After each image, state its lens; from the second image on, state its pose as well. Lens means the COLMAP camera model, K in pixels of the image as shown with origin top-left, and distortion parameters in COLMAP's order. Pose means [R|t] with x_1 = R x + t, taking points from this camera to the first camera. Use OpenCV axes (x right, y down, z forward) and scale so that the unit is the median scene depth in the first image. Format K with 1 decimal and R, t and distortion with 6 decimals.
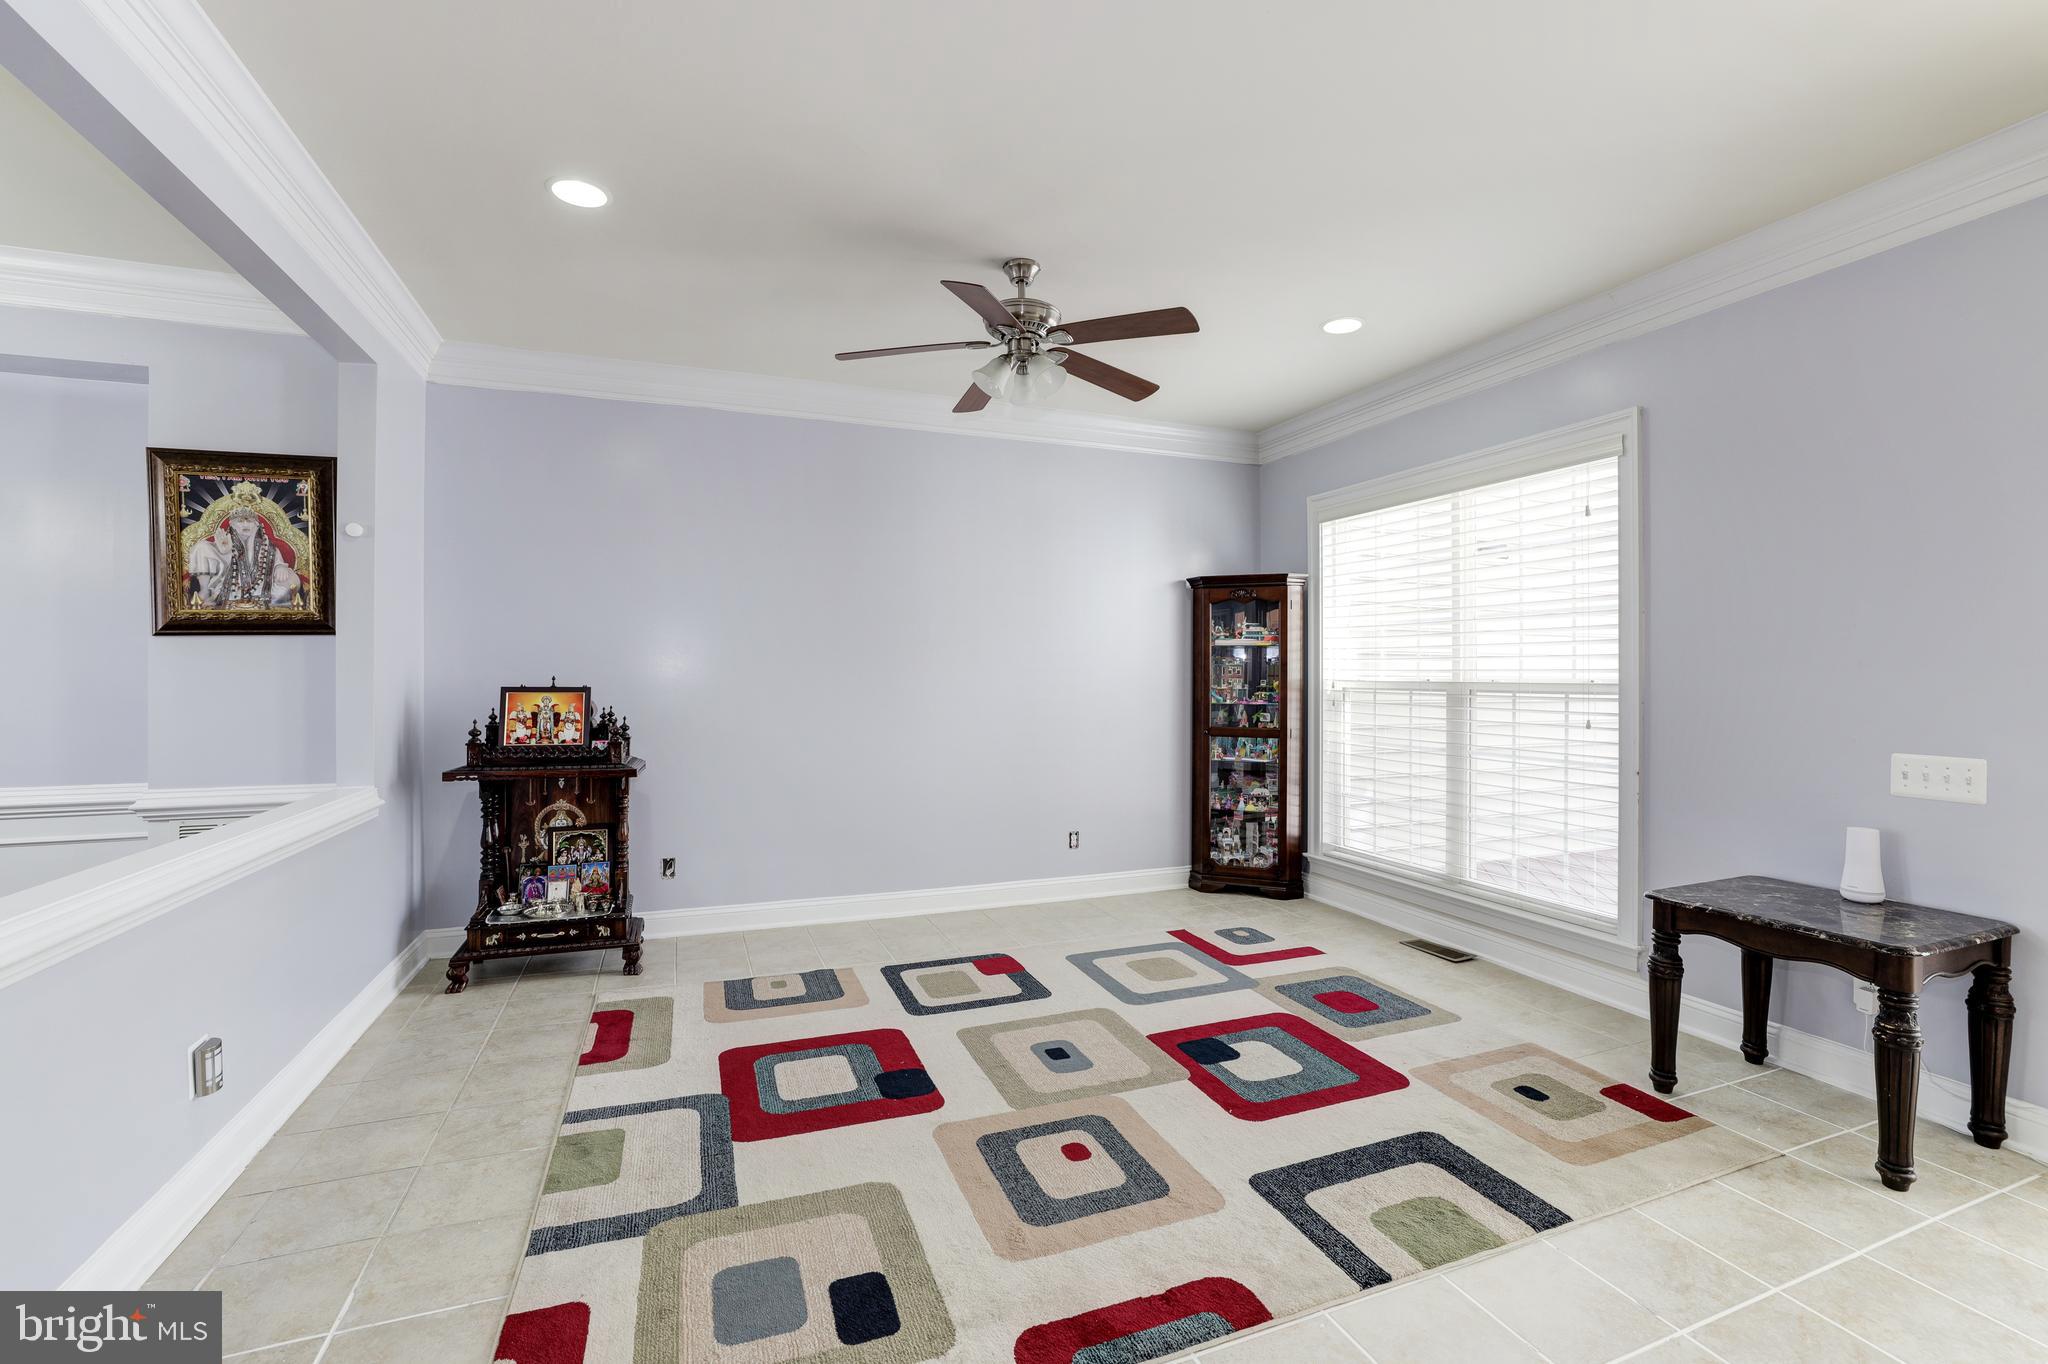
lens RADIAL K [[883.1, 0, 1024.1], [0, 883.1, 675.4], [0, 0, 1]] dist [-0.056000, 0.020927]
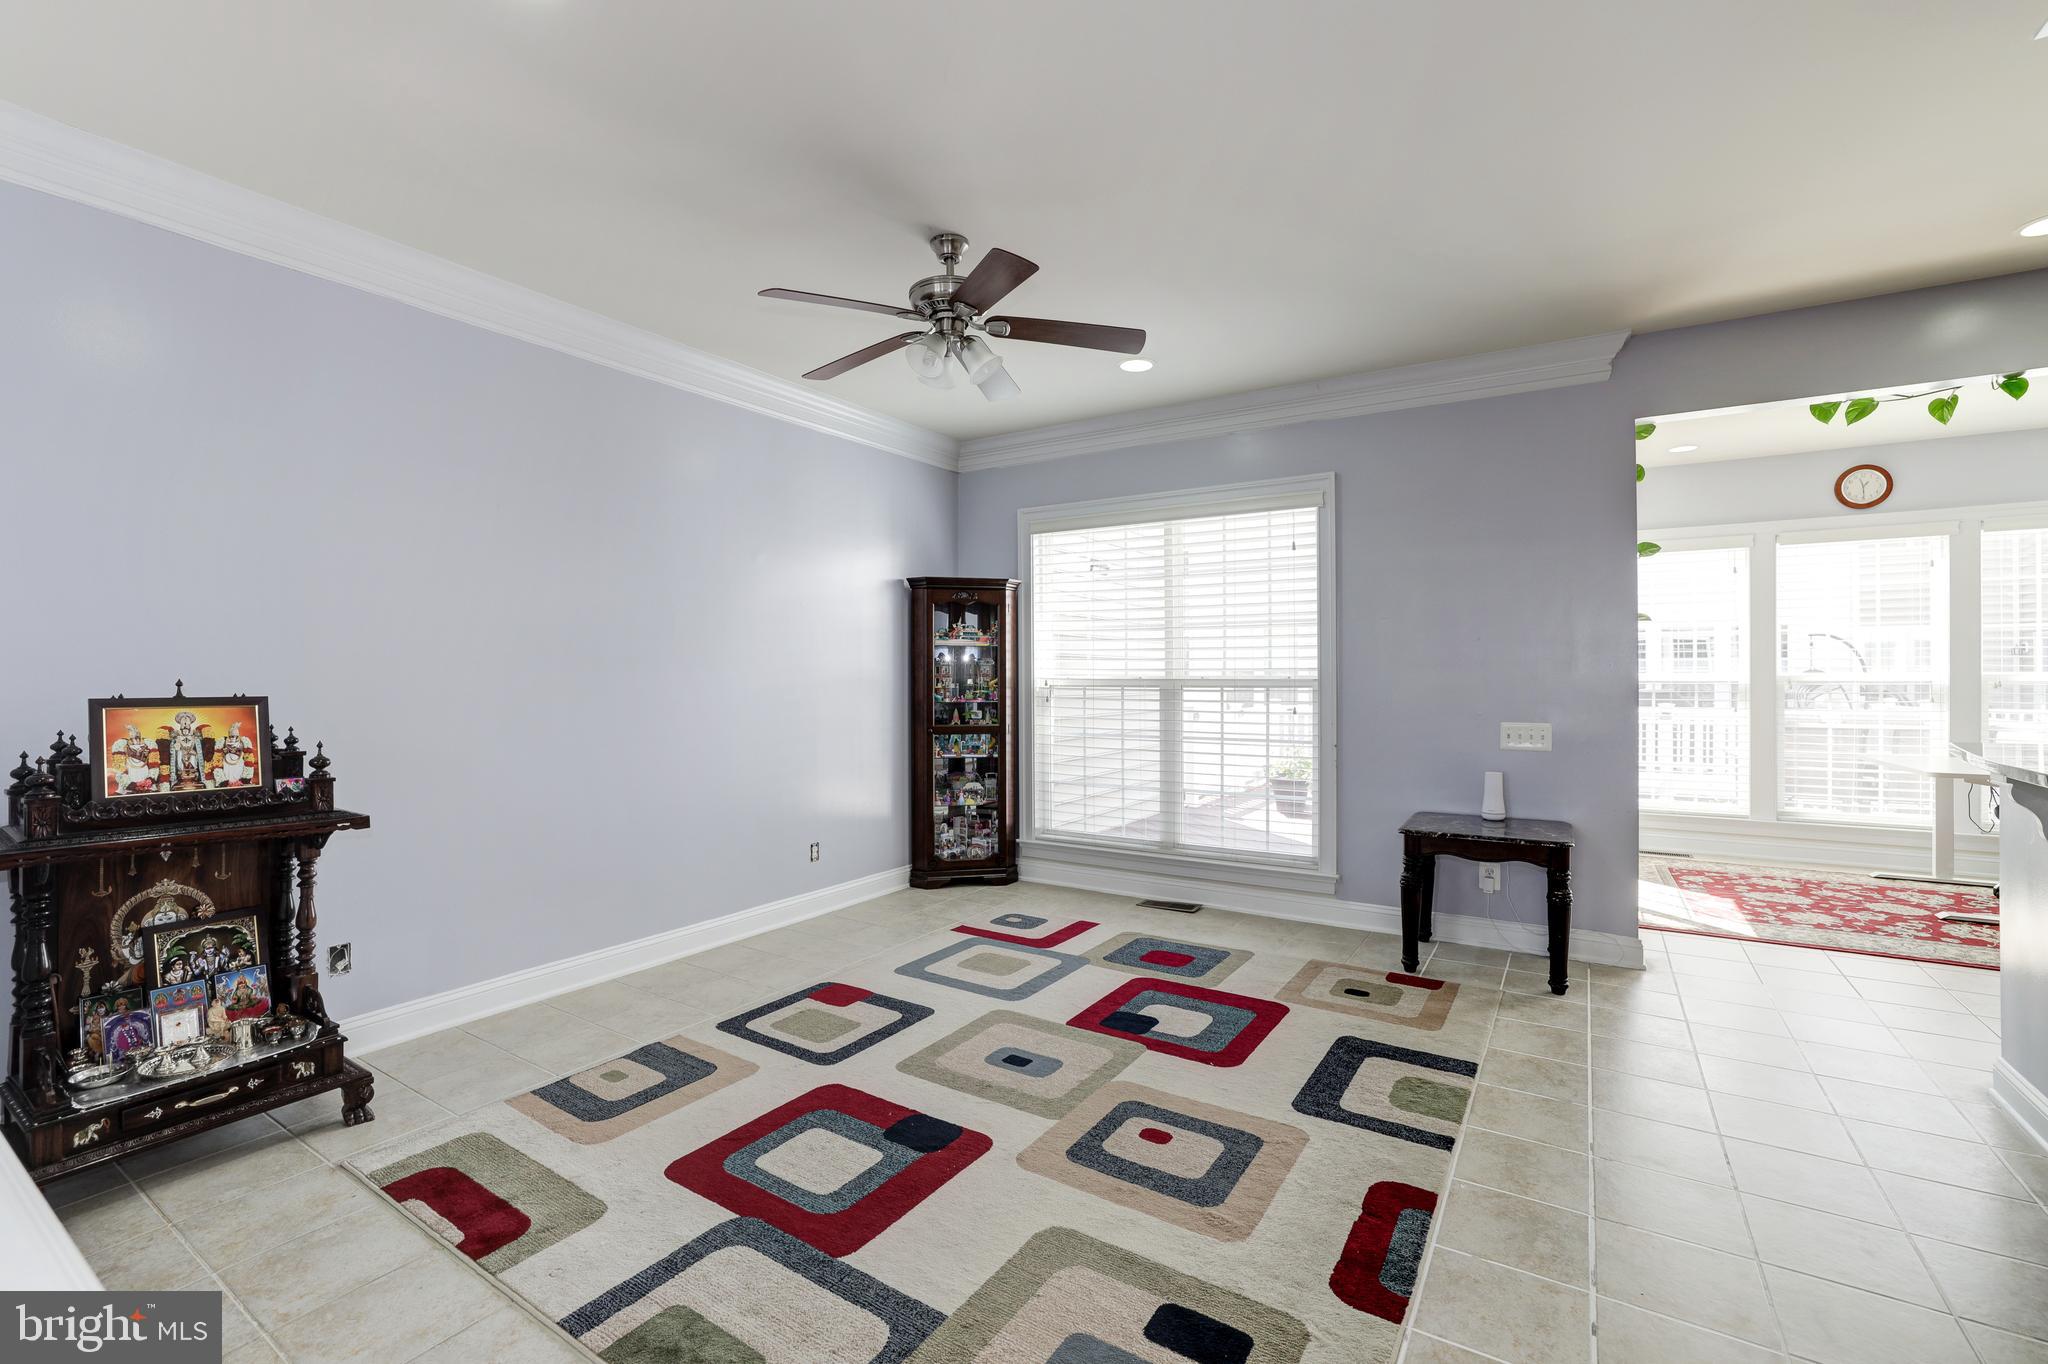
lens RADIAL K [[883.1, 0, 1024.1], [0, 883.1, 675.4], [0, 0, 1]] dist [-0.056000, 0.020927]
pose [[0.809207, -0.004988, 0.587502, -0.425703], [0.005278, 0.999985, 0.001220, -0.000066], [-0.587500, 0.002114, 0.809222, 0.162706]]
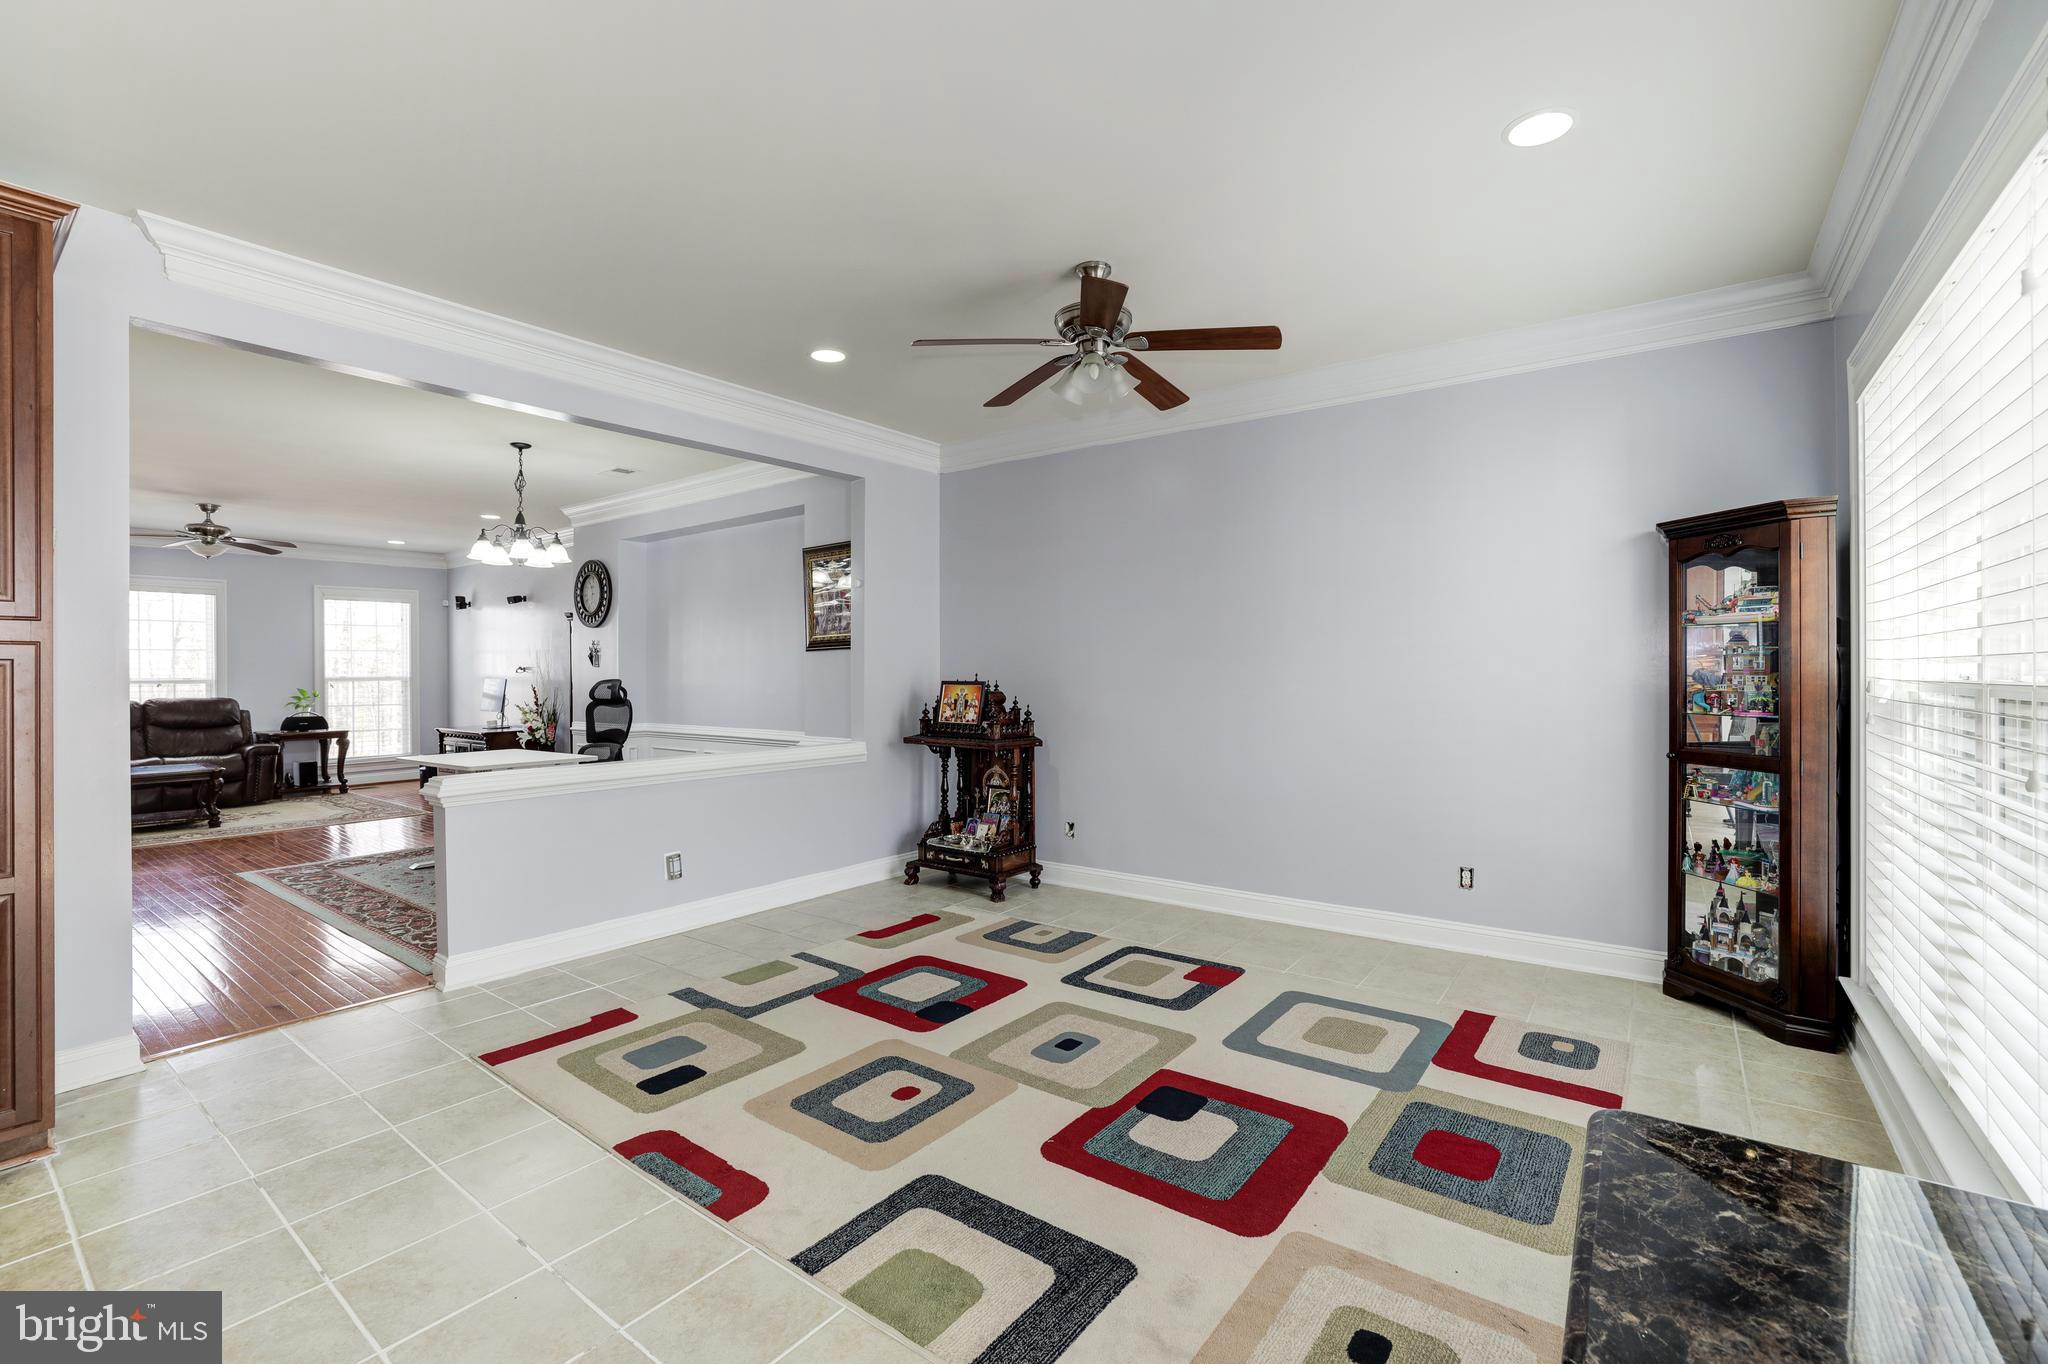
lens RADIAL K [[883.1, 0, 1024.1], [0, 883.1, 675.4], [0, 0, 1]] dist [-0.056000, 0.020927]
pose [[0.532464, -0.000169, -0.846453, 0.700066], [0.002112, 0.999997, 0.001129, 0.002618], [0.846450, -0.002389, 0.532462, 0.335737]]
